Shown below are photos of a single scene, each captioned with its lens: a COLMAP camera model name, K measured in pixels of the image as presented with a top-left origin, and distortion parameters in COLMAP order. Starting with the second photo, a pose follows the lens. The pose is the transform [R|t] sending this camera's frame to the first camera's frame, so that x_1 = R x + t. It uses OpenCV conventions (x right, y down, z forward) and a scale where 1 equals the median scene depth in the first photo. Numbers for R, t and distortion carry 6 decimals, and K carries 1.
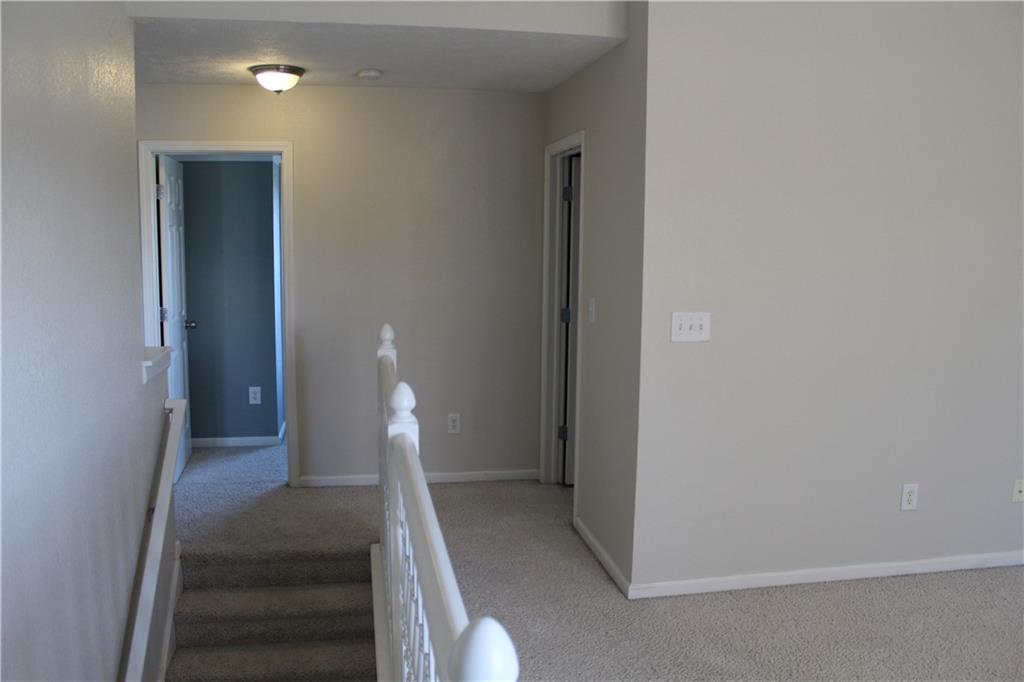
lens RADIAL K [[873.0, 0, 511.0], [0, 873.0, 343.6], [0, 0, 1]] dist [-0.153555, 0.090293]
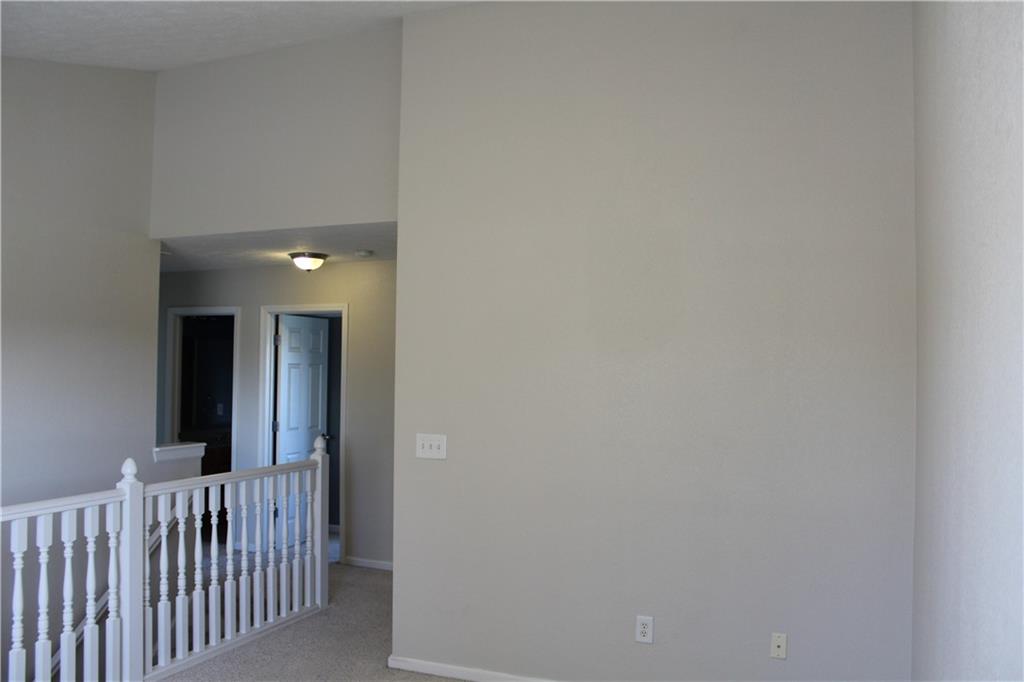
lens RADIAL K [[873.0, 0, 514.9], [0, 873.0, 339.1], [0, 0, 1]] dist [-0.153555, 0.090293]
pose [[0.835623, -0.018187, -0.549003, 0.907039], [-0.074492, 0.986467, -0.146062, 0.001938], [0.544229, 0.162949, 0.822959, 0.024872]]
